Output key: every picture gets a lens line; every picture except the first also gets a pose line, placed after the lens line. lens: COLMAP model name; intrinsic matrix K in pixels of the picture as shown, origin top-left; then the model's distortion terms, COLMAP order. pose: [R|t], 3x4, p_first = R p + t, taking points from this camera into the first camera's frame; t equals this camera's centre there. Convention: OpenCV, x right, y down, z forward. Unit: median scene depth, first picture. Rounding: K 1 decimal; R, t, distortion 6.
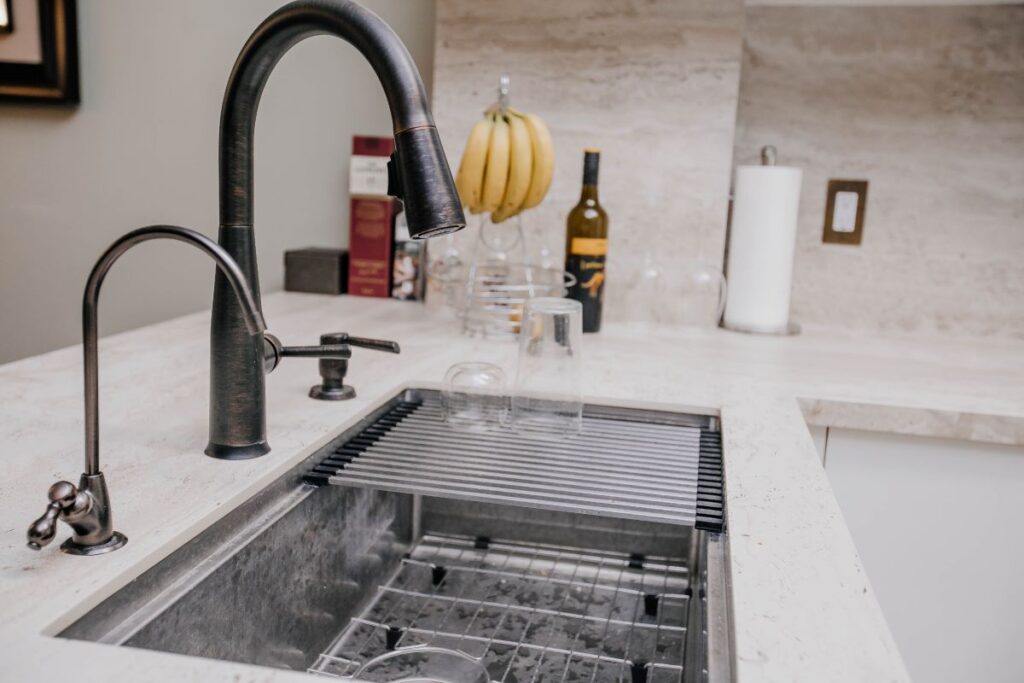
lens RADIAL K [[952.6, 0, 512.0], [0, 952.6, 341.5], [0, 0, 1]] dist [0.044365, 0.010139]
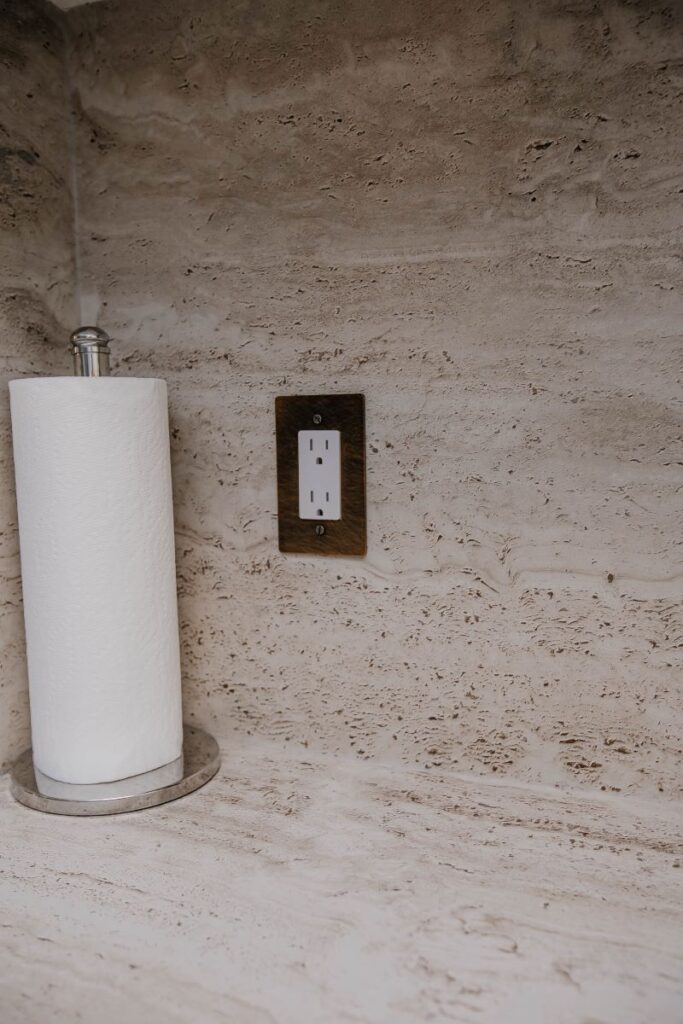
lens RADIAL K [[877.7, 0, 338.8], [0, 877.7, 526.3], [0, 0, 1]] dist [-0.013809, 0.105408]
pose [[0.981475, -0.047452, -0.185623, 0.438569], [0.035766, 0.997191, -0.065802, -0.092582], [0.188224, 0.057944, 0.980415, 0.664424]]
